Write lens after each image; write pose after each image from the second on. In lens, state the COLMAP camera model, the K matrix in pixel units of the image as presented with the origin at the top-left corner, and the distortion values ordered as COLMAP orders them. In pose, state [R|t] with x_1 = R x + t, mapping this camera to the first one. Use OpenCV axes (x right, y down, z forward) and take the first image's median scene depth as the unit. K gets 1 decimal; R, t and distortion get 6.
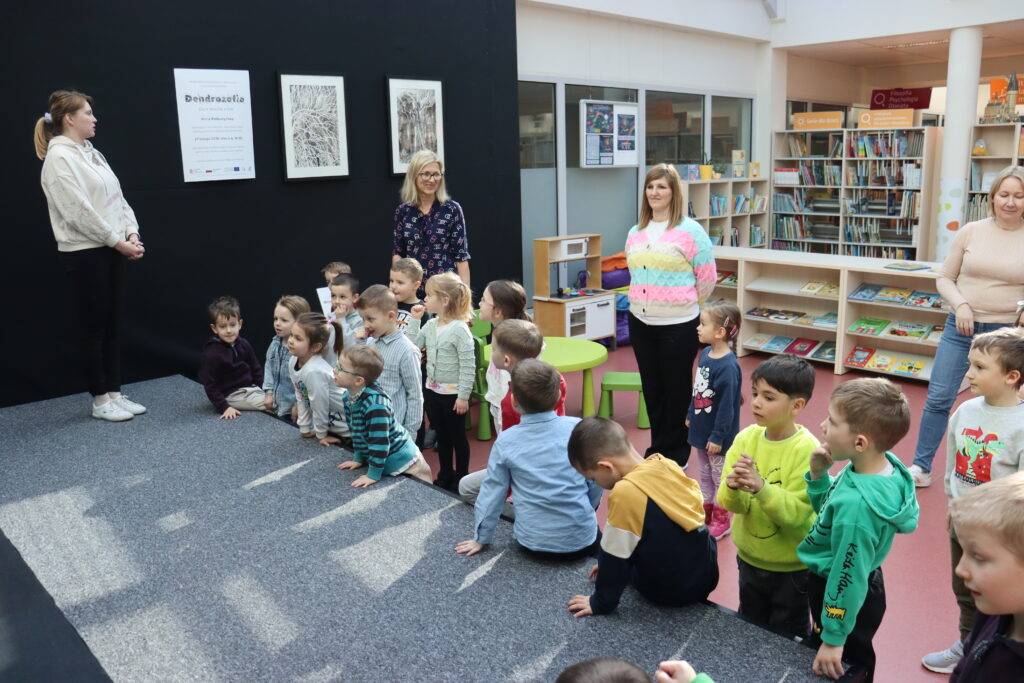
lens RADIAL K [[860.4, 0, 513.8], [0, 860.4, 336.7], [0, 0, 1]] dist [-0.089345, 0.001053]
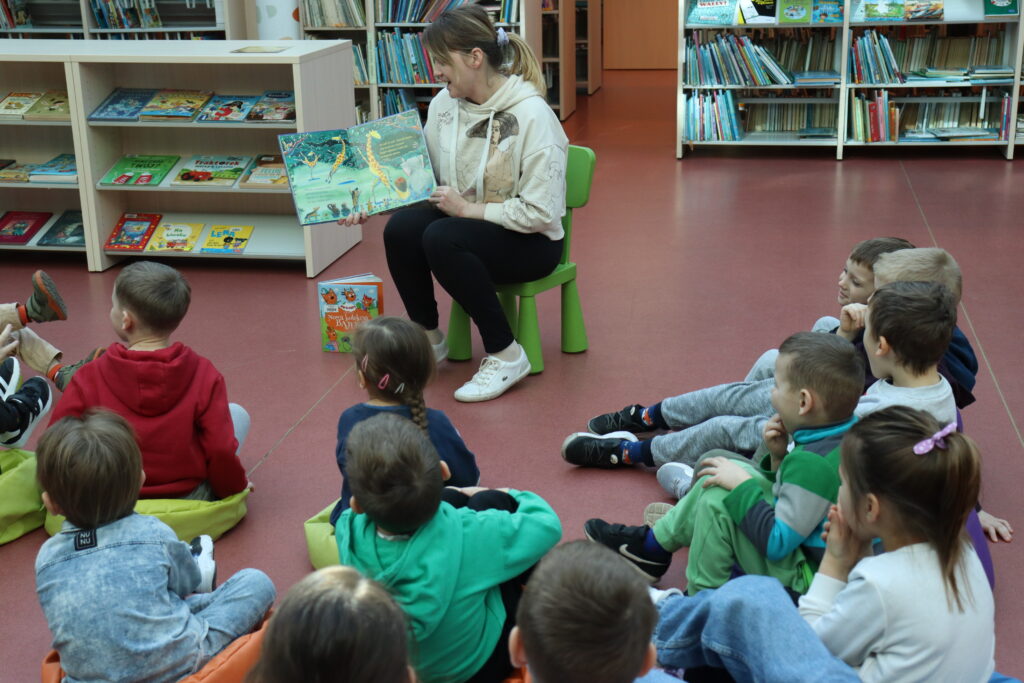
lens RADIAL K [[1458.8, 0, 511.3], [0, 1458.8, 341.6], [0, 0, 1]] dist [0.056475, 0.000000]
pose [[0.815143, -0.169107, 0.554026, 0.090660], [0.128209, 0.985387, 0.112138, 0.019055], [-0.564894, -0.020377, 0.824912, 0.131529]]
